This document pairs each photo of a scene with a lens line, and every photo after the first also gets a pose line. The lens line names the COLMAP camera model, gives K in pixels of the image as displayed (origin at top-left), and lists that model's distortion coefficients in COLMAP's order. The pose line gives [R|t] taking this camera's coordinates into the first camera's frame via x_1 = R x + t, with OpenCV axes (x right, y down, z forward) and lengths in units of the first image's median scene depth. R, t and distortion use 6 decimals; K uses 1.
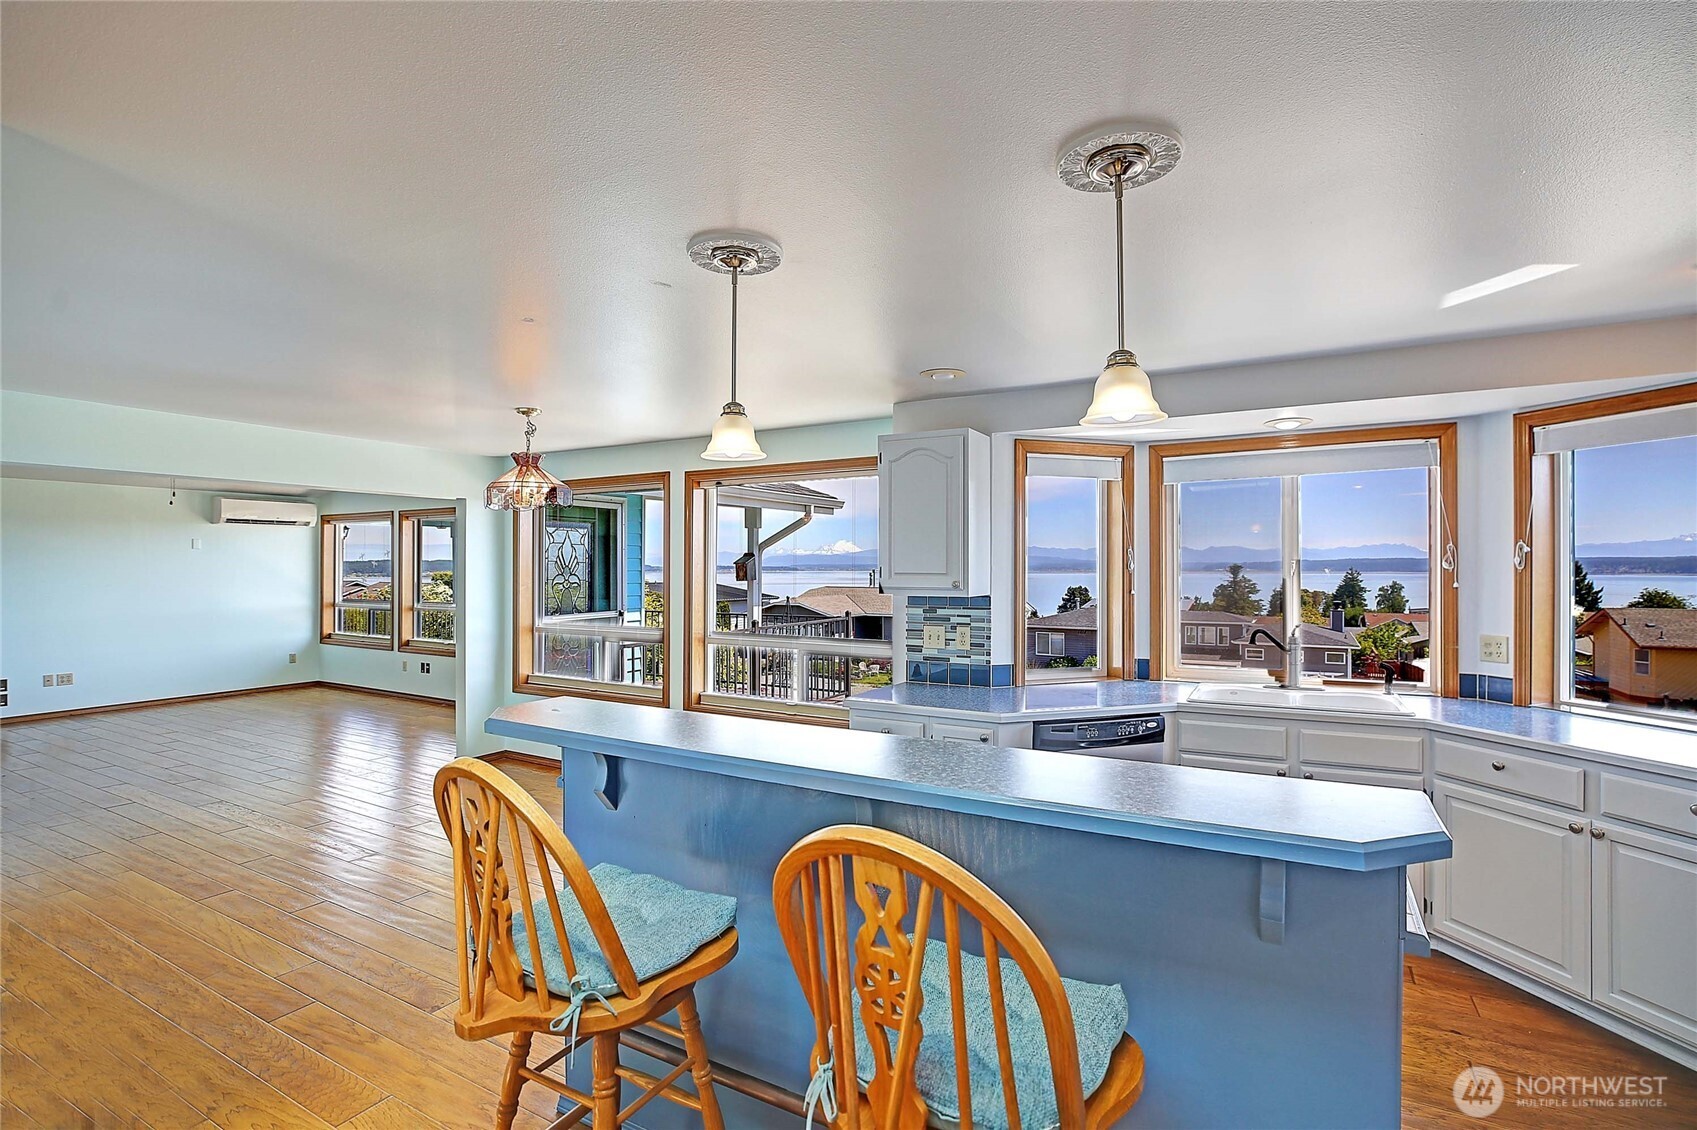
lens RADIAL K [[785.5, 0, 859.7], [0, 785.5, 565.7], [0, 0, 1]] dist [0.000360, -0.000004]
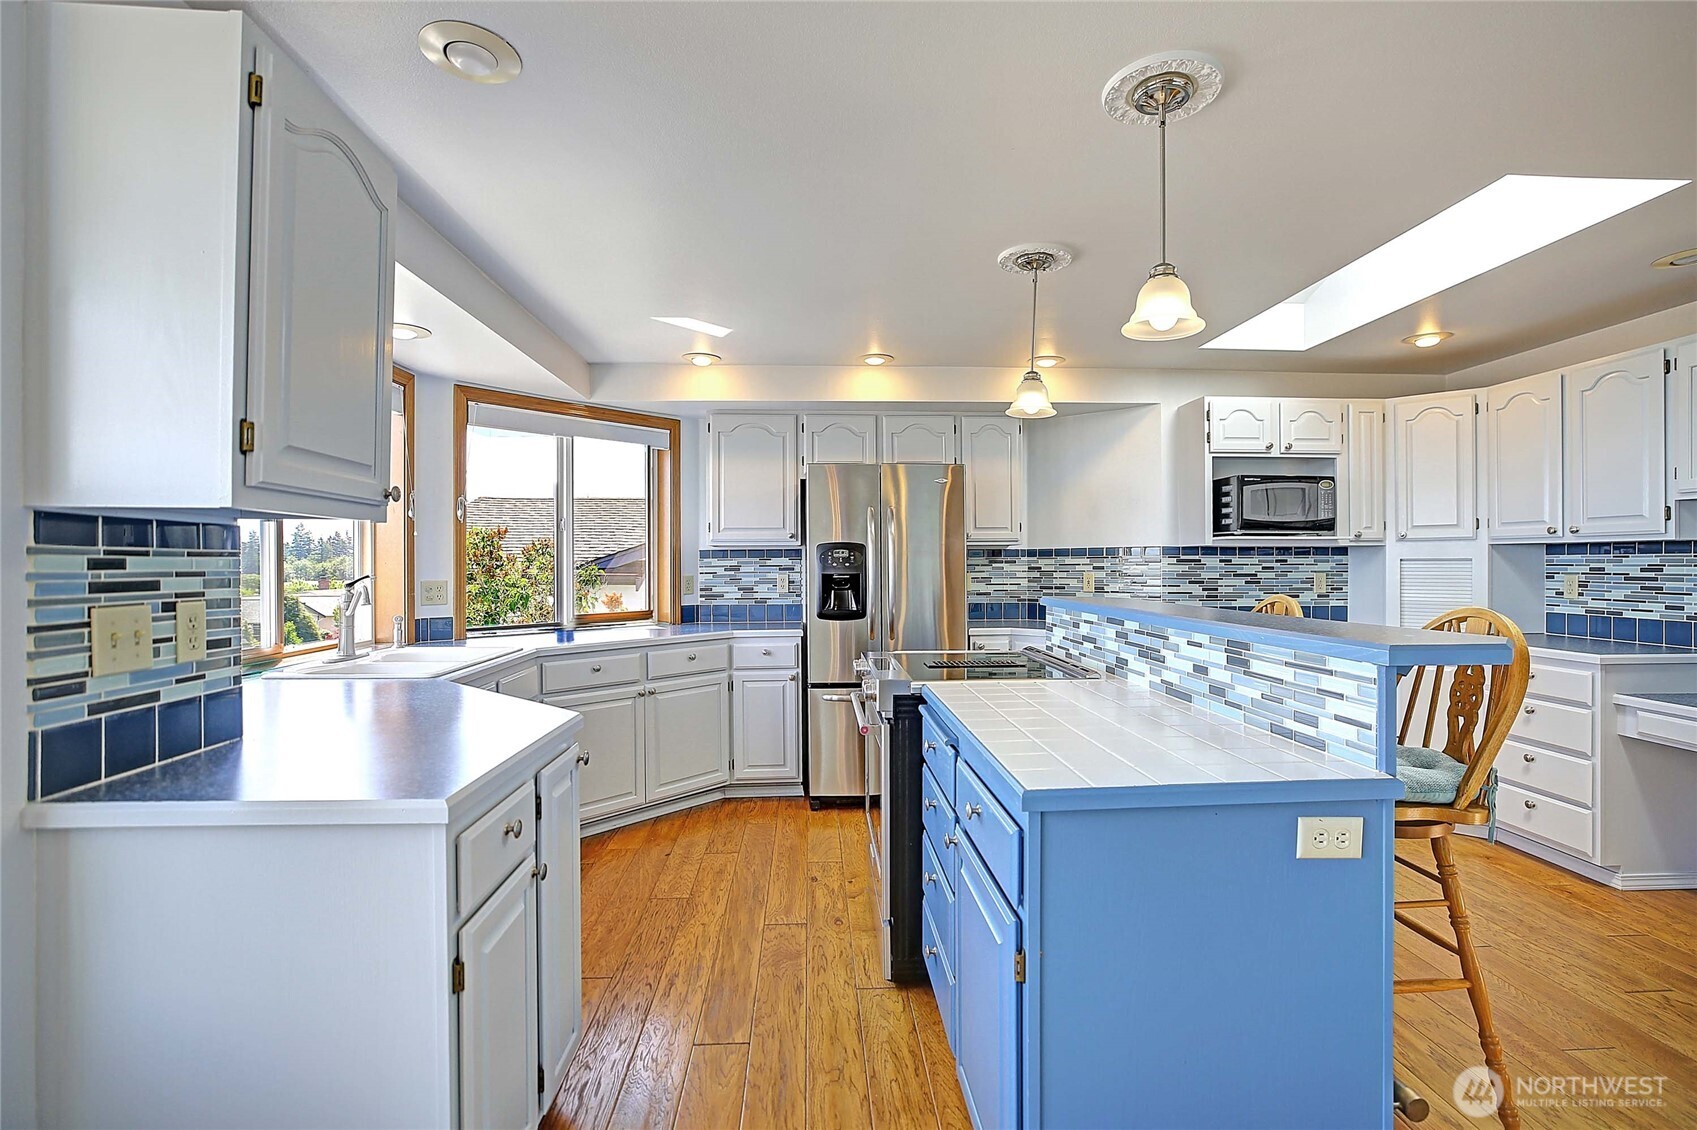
lens RADIAL K [[785.5, 0, 852.8], [0, 785.5, 565.8], [0, 0, 1]] dist [0.000360, -0.000004]
pose [[-0.526024, 0.002276, 0.850467, -0.366058], [-0.000658, 0.999995, -0.003084, 0.060744], [-0.850469, -0.002182, -0.526020, 0.921851]]
